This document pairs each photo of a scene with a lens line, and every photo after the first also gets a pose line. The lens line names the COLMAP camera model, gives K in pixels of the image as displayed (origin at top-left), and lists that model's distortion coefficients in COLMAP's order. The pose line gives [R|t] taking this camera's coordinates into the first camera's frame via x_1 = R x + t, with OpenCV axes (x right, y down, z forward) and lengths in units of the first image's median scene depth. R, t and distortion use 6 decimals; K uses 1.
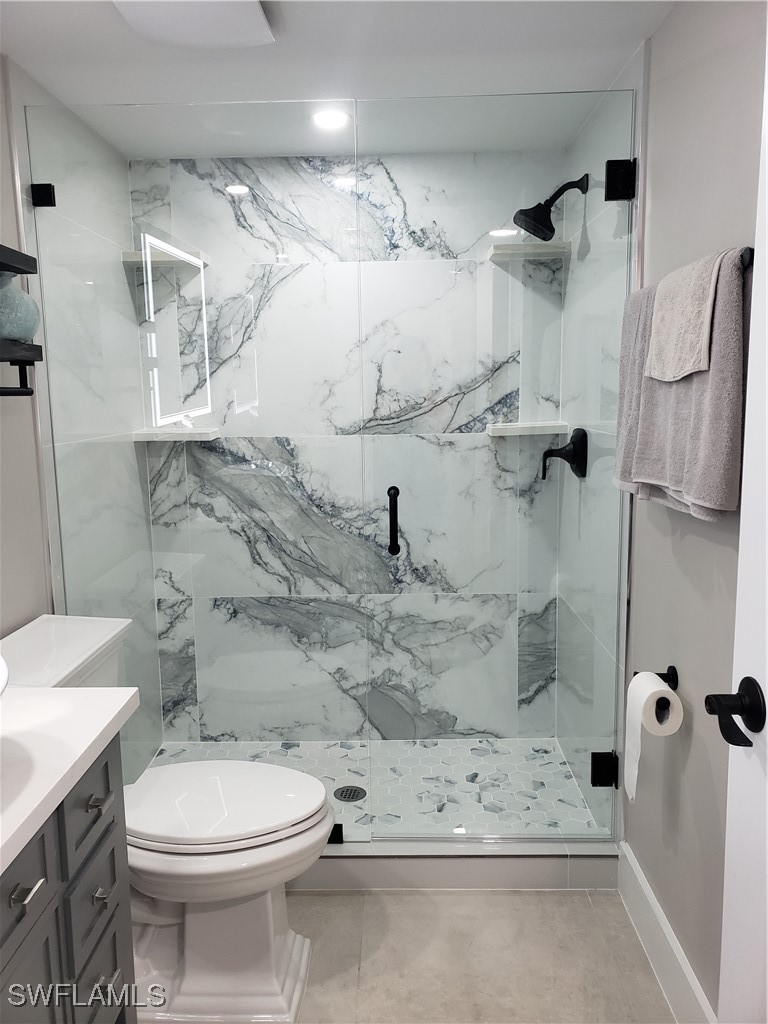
lens RADIAL K [[781.7, 0, 384.2], [0, 781.7, 525.2], [0, 0, 1]] dist [0.011696, 0.007055]
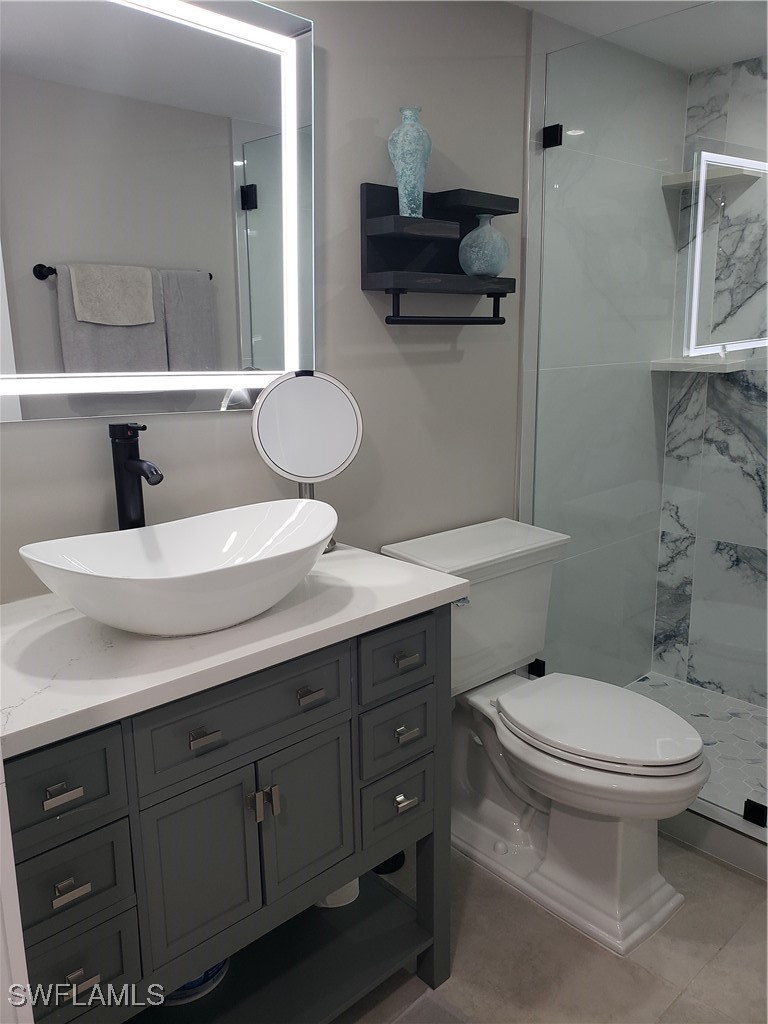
lens RADIAL K [[781.7, 0, 384.2], [0, 781.7, 525.2], [0, 0, 1]] dist [0.011696, 0.007055]
pose [[0.699168, 0.181350, -0.691575, 0.164396], [-0.120568, 0.983349, 0.135970, -0.006896], [0.704718, -0.011684, 0.709391, 0.040106]]
